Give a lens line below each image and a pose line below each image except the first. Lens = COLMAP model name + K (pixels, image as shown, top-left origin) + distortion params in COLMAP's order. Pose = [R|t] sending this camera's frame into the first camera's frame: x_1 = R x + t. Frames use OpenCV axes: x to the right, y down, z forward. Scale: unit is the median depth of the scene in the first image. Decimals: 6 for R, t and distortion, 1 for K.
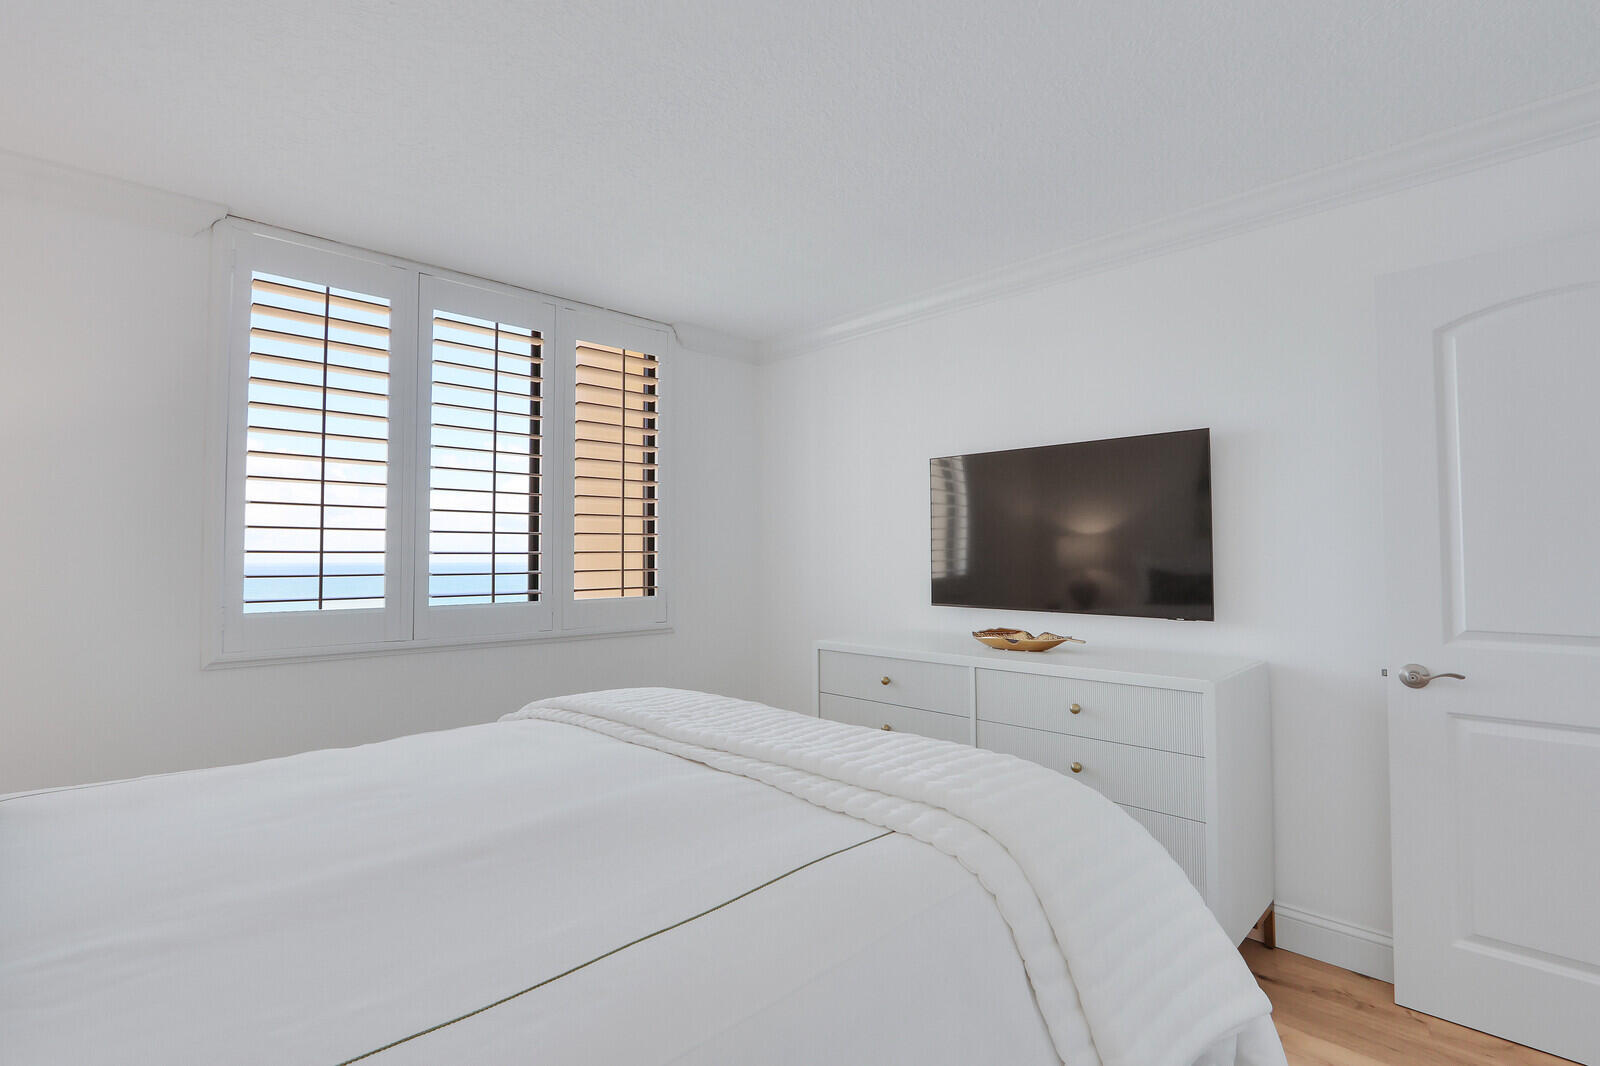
lens RADIAL K [[744.5, 0, 803.8], [0, 744.5, 532.7], [0, 0, 1]] dist [-0.022500, 0.004056]
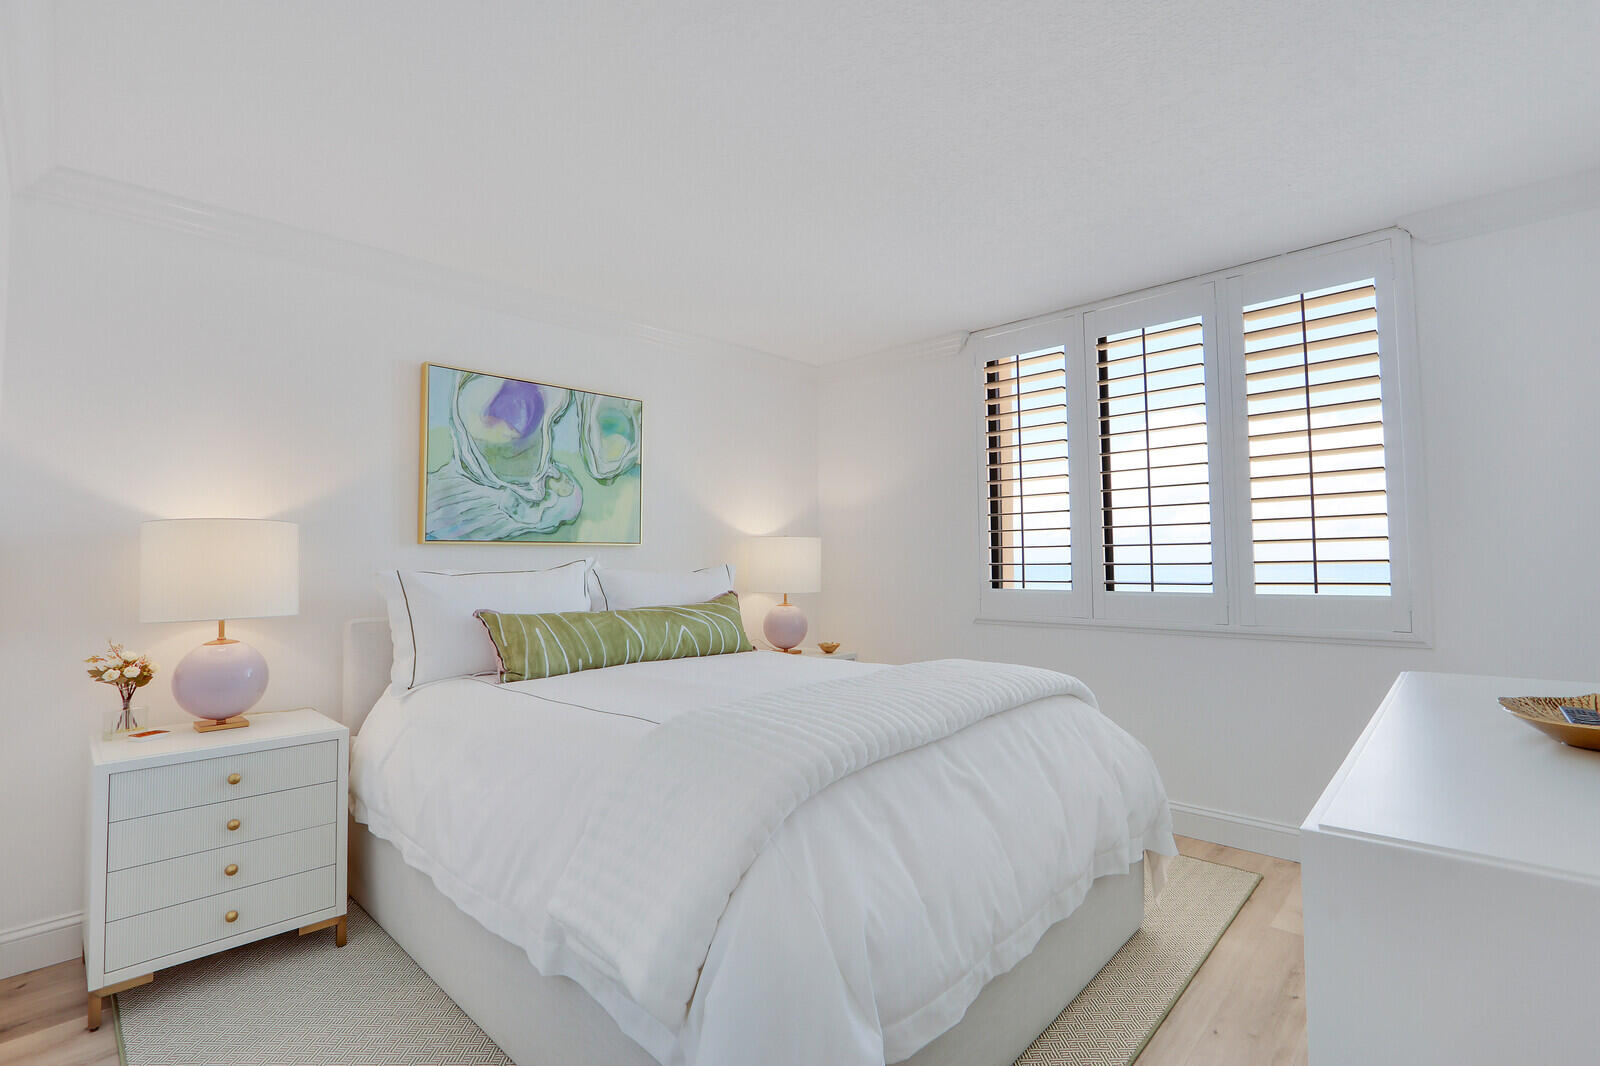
lens RADIAL K [[744.5, 0, 816.2], [0, 744.5, 526.5], [0, 0, 1]] dist [-0.022500, 0.004056]
pose [[0.038667, -0.034729, -0.998648, 0.508776], [0.054409, 0.997986, -0.032599, 0.007785], [0.997770, -0.053075, 0.040479, 0.386672]]
